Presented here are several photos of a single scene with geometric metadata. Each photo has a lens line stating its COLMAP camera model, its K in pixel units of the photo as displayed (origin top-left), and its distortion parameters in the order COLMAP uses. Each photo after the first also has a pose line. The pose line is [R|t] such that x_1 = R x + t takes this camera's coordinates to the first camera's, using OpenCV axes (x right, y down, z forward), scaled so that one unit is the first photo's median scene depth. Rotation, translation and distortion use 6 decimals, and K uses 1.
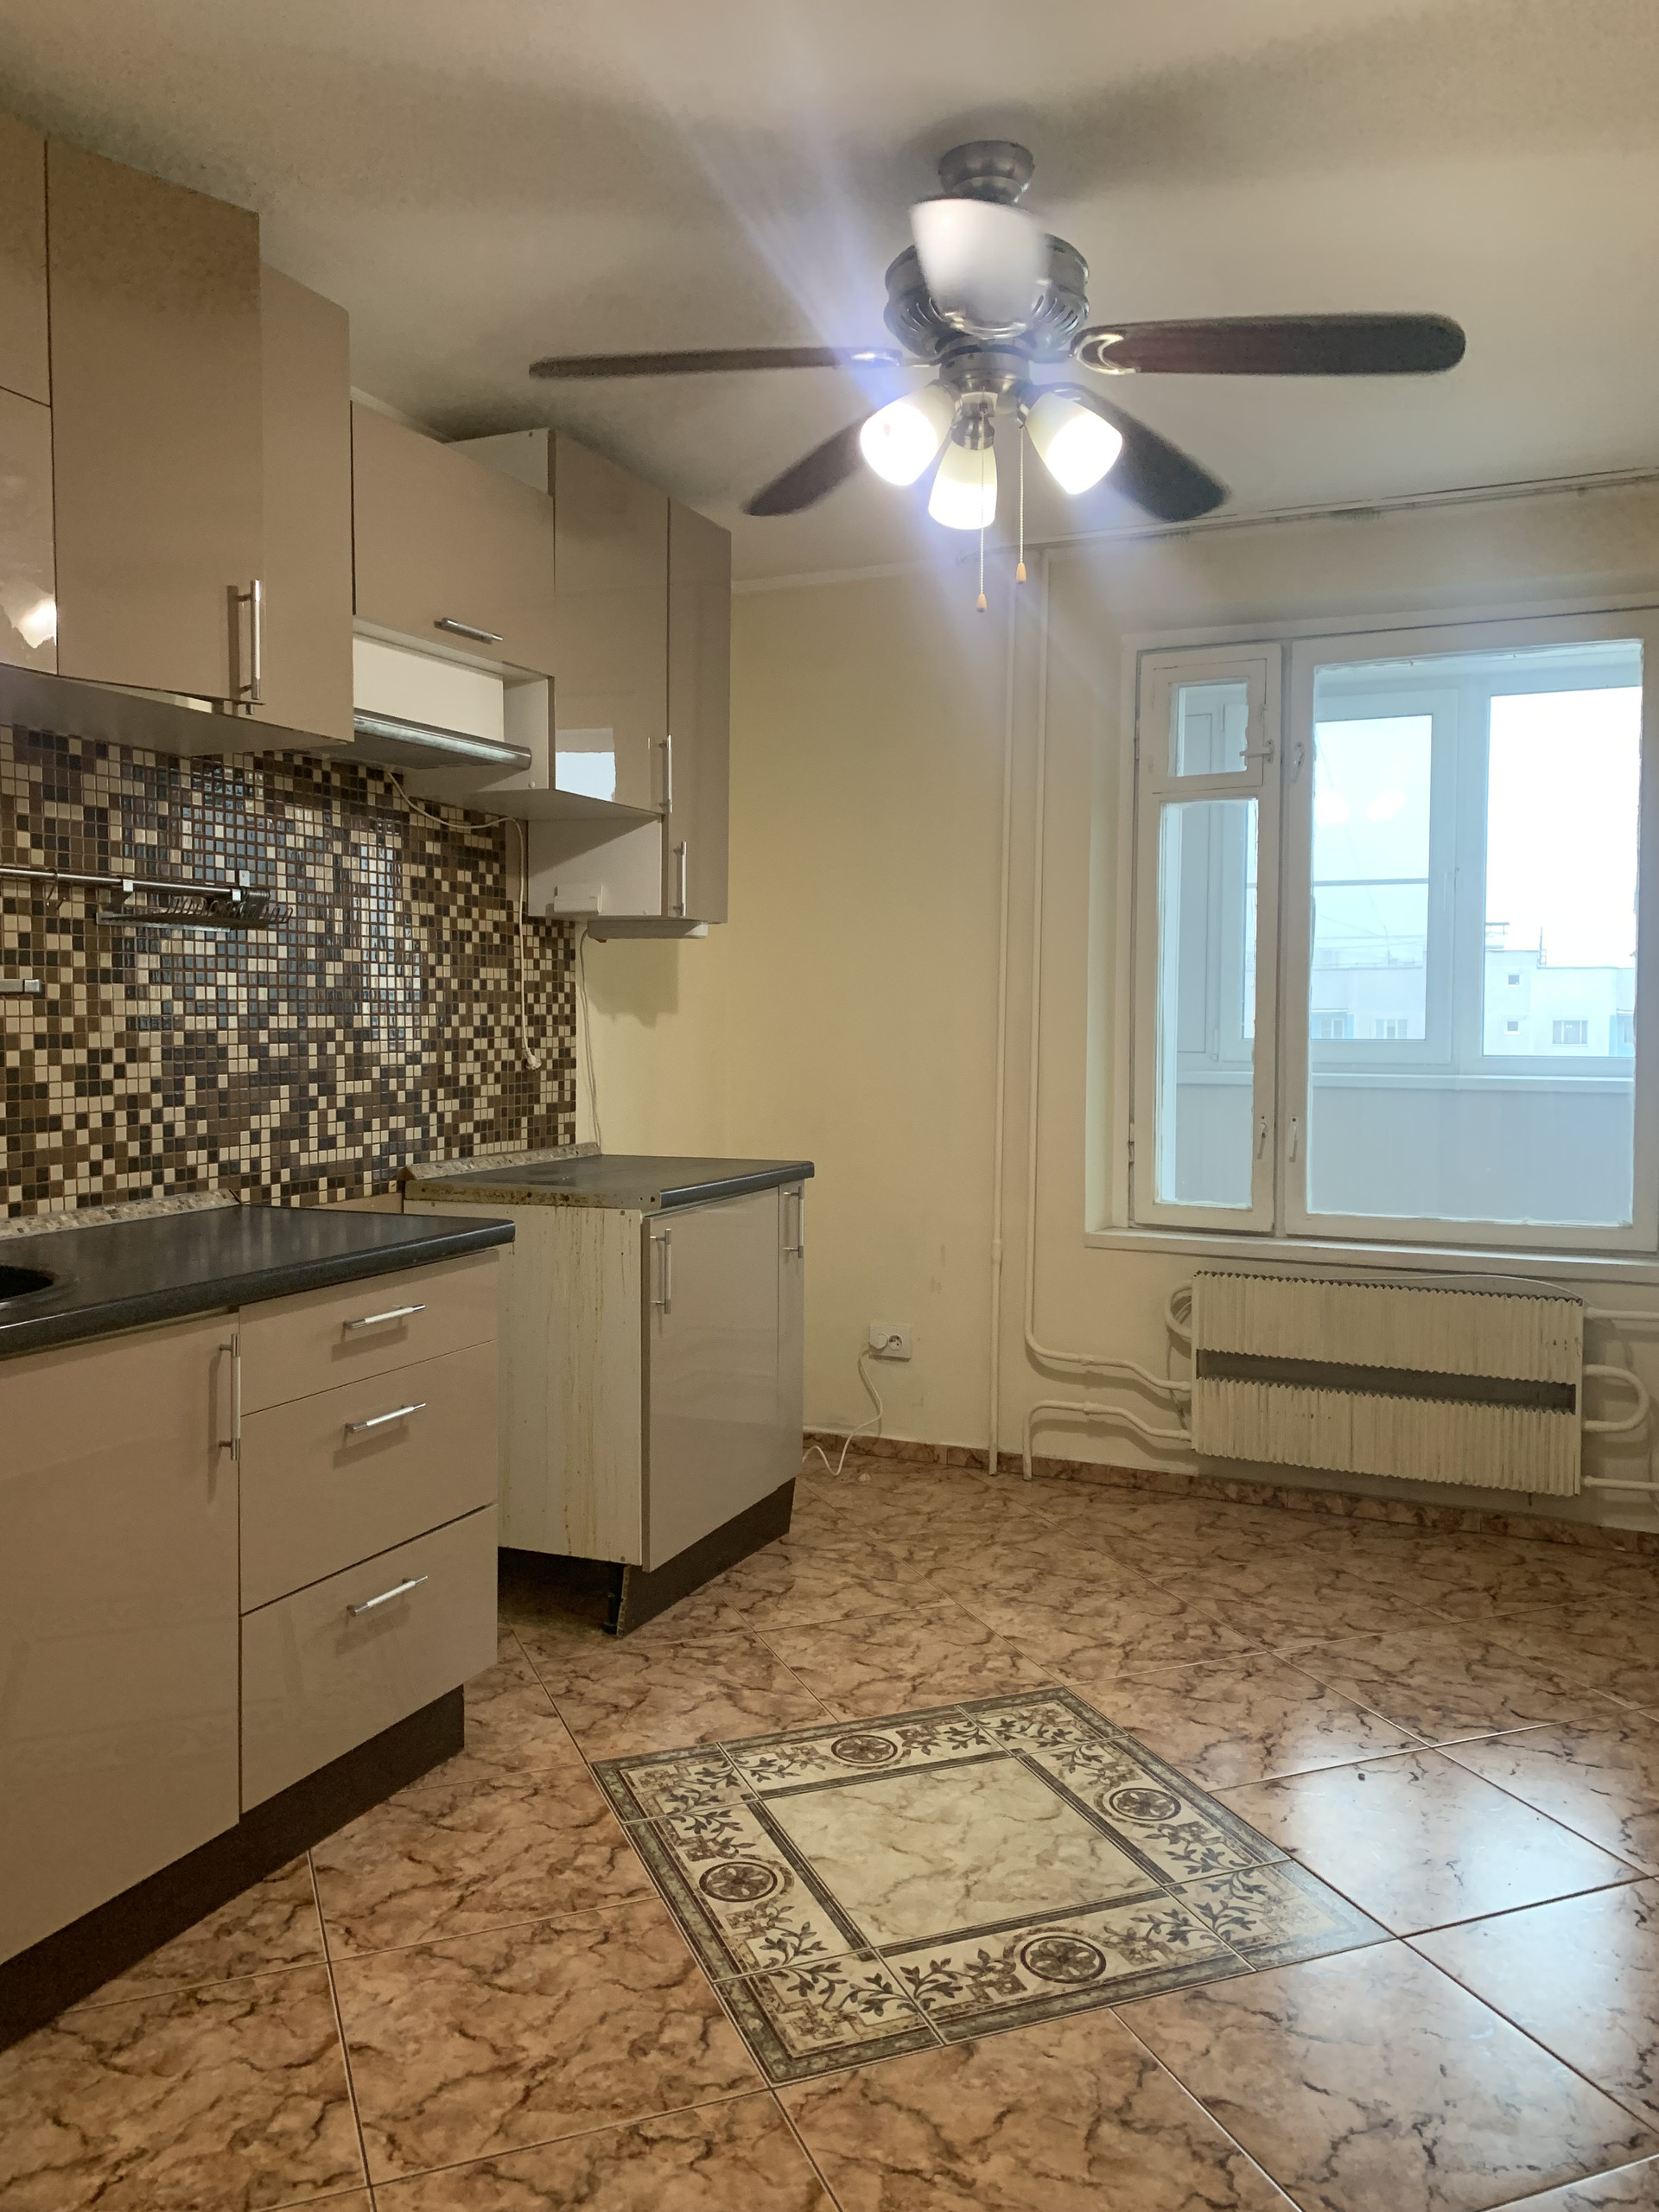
lens RADIAL K [[1703.8, 0, 824.2], [0, 1703.8, 1099.1], [0, 0, 1]] dist [0.016514, -0.011233]
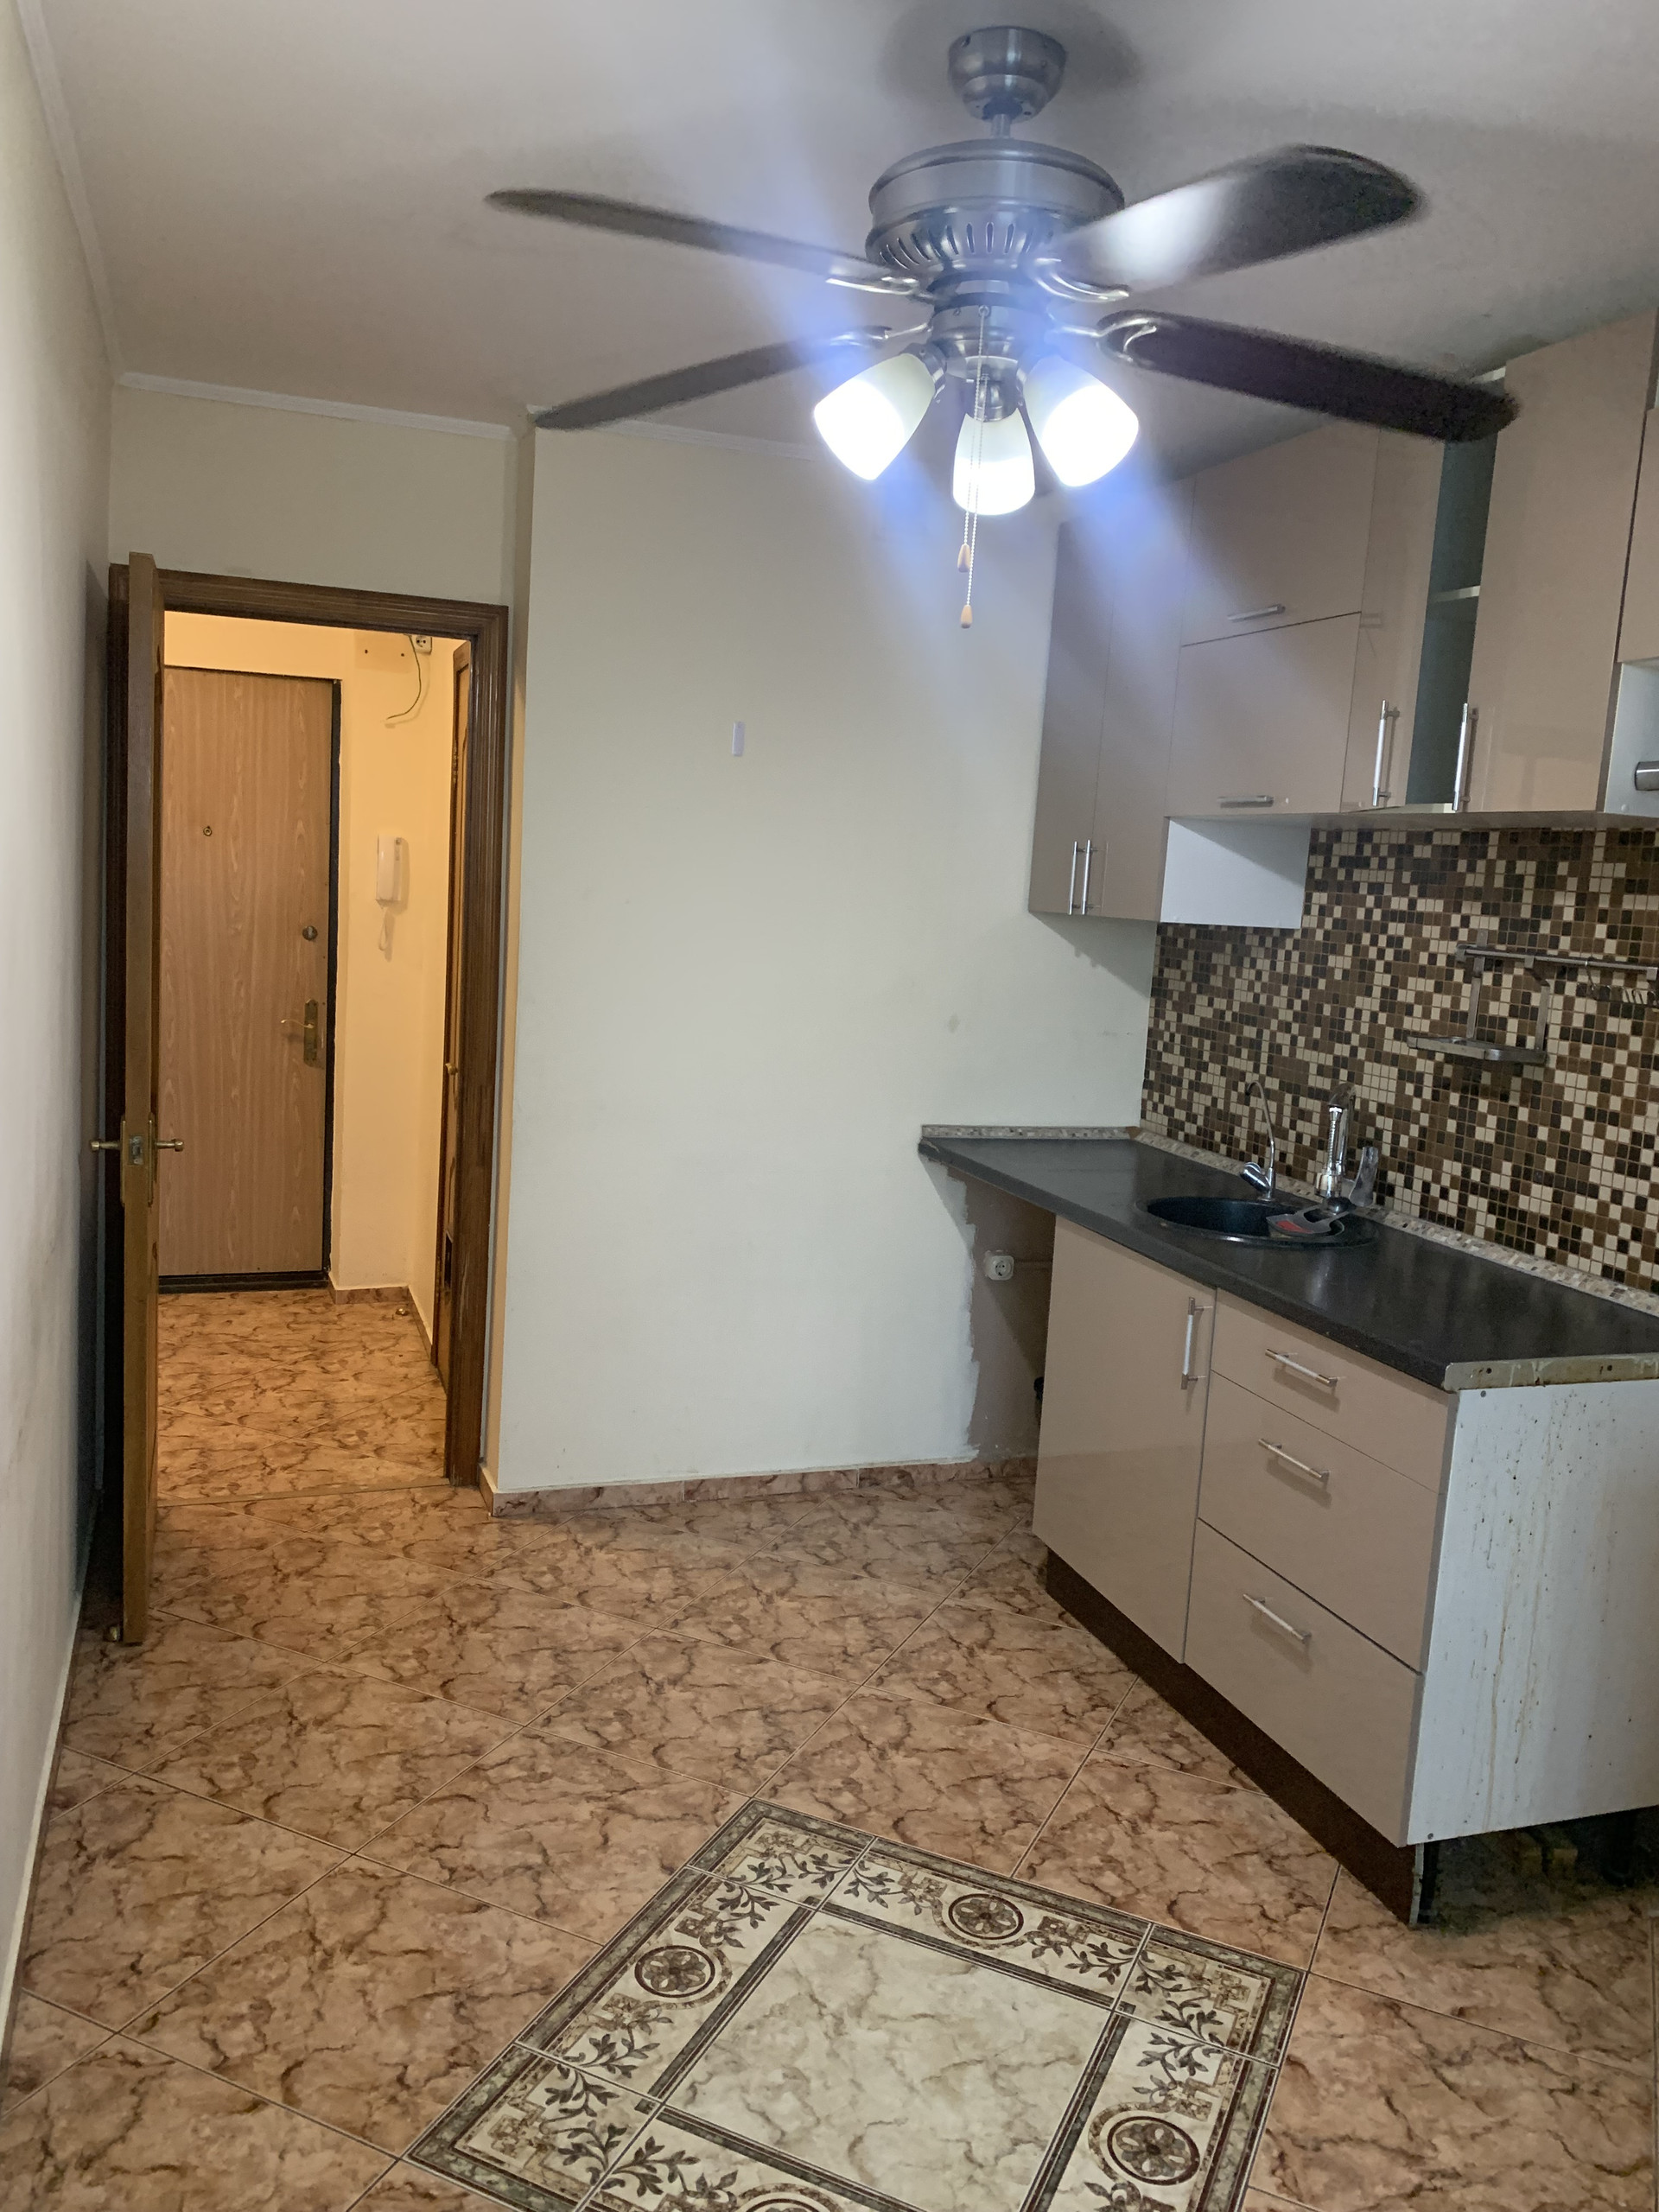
lens RADIAL K [[1703.8, 0, 824.2], [0, 1703.8, 1099.1], [0, 0, 1]] dist [0.016514, -0.011233]
pose [[-0.728449, 0.044872, -0.683629, 0.658380], [-0.097306, 0.980960, 0.168074, -0.181795], [0.678154, 0.188955, -0.710213, 1.461315]]
